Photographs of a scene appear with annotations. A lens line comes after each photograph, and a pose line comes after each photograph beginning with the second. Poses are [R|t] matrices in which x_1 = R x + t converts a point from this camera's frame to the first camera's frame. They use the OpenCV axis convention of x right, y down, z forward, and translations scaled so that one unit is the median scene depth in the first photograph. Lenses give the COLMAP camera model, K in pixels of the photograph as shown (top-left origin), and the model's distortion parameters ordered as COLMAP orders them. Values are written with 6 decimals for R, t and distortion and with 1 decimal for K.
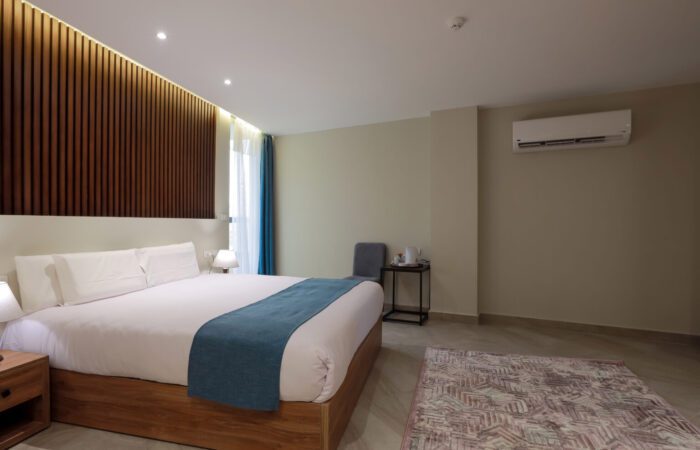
lens RADIAL K [[320.7, 0, 350.0], [0, 320.7, 227.2], [0, 0, 1]] dist [-0.000269, 0.001175]
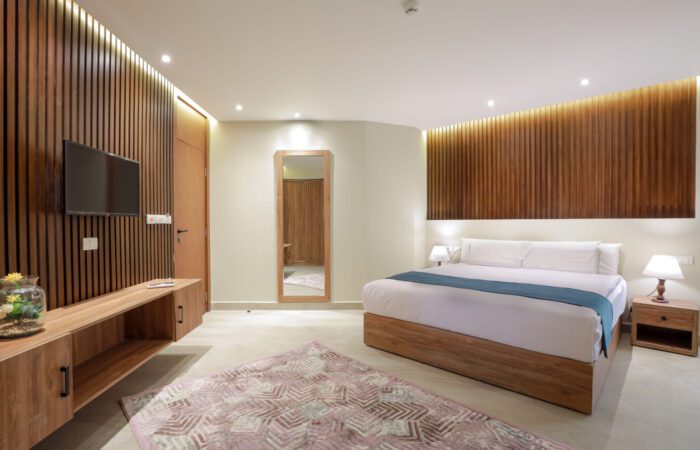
lens RADIAL K [[320.7, 0, 350.0], [0, 320.7, 227.2], [0, 0, 1]] dist [-0.000269, 0.001175]
pose [[-0.434813, -0.006650, -0.900496, 0.829681], [-0.021267, 0.999770, 0.002886, 0.015973], [0.900269, 0.020405, -0.434855, 0.786391]]
